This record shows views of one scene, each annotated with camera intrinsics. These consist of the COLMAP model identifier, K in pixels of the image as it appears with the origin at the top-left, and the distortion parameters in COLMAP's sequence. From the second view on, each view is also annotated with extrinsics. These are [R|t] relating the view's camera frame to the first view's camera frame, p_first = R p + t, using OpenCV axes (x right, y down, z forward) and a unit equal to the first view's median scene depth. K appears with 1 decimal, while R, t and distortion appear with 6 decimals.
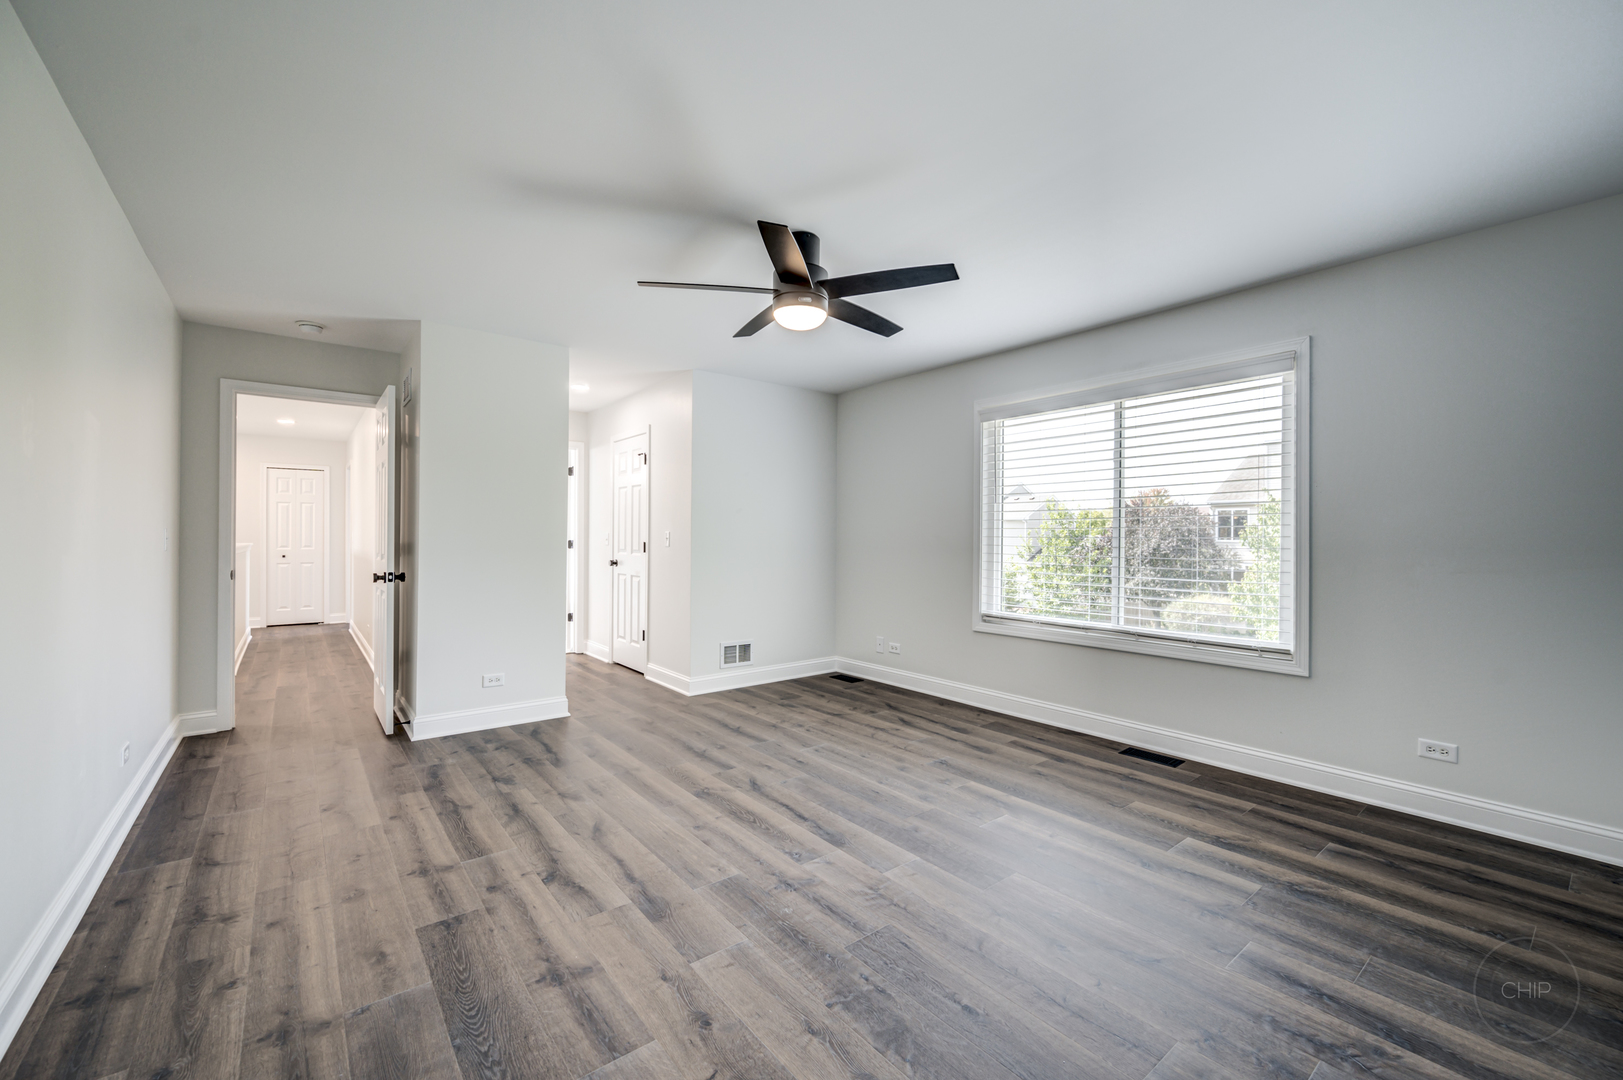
lens RADIAL K [[647.3, 0, 819.1], [0, 647.3, 534.6], [0, 0, 1]] dist [0.001055, 0.000242]
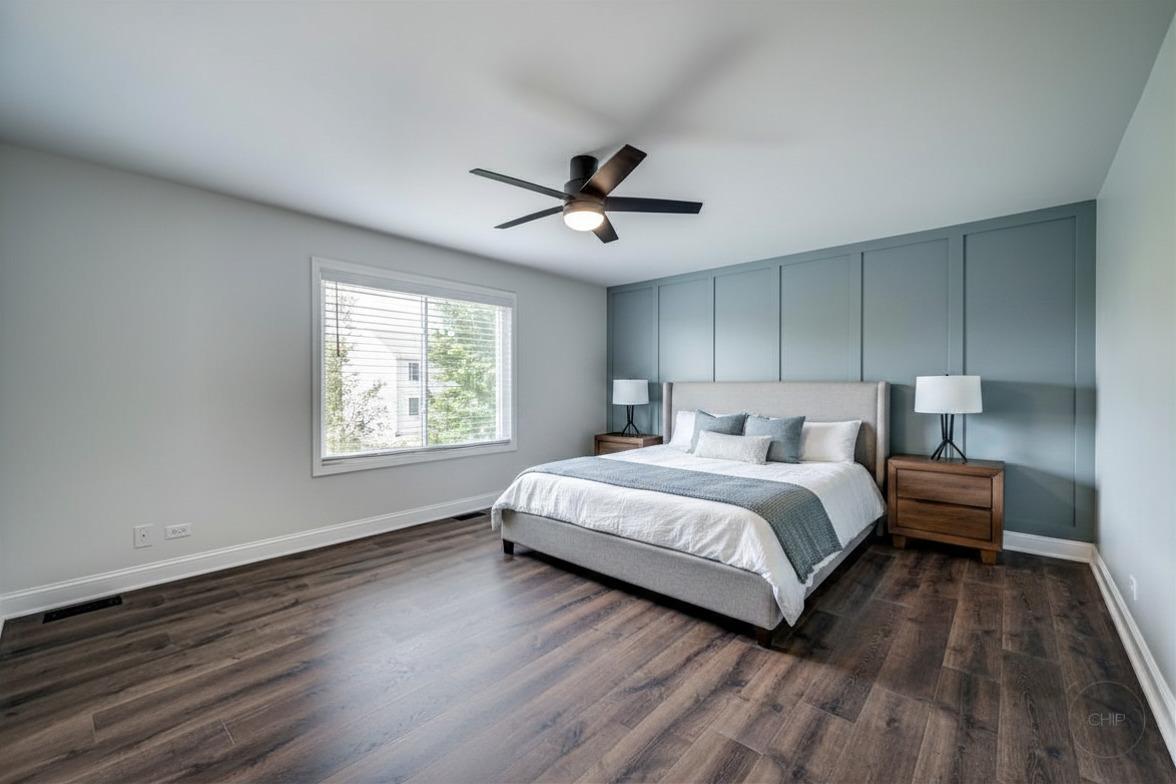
lens RADIAL K [[469.1, 0, 593.5], [0, 469.1, 388.1], [0, 0, 1]] dist [0.001055, 0.000242]
pose [[-0.152413, -0.008158, 0.988283, -0.753923], [-0.003151, 0.999965, 0.007769, -0.003672], [-0.988312, -0.001930, -0.152434, 0.868188]]
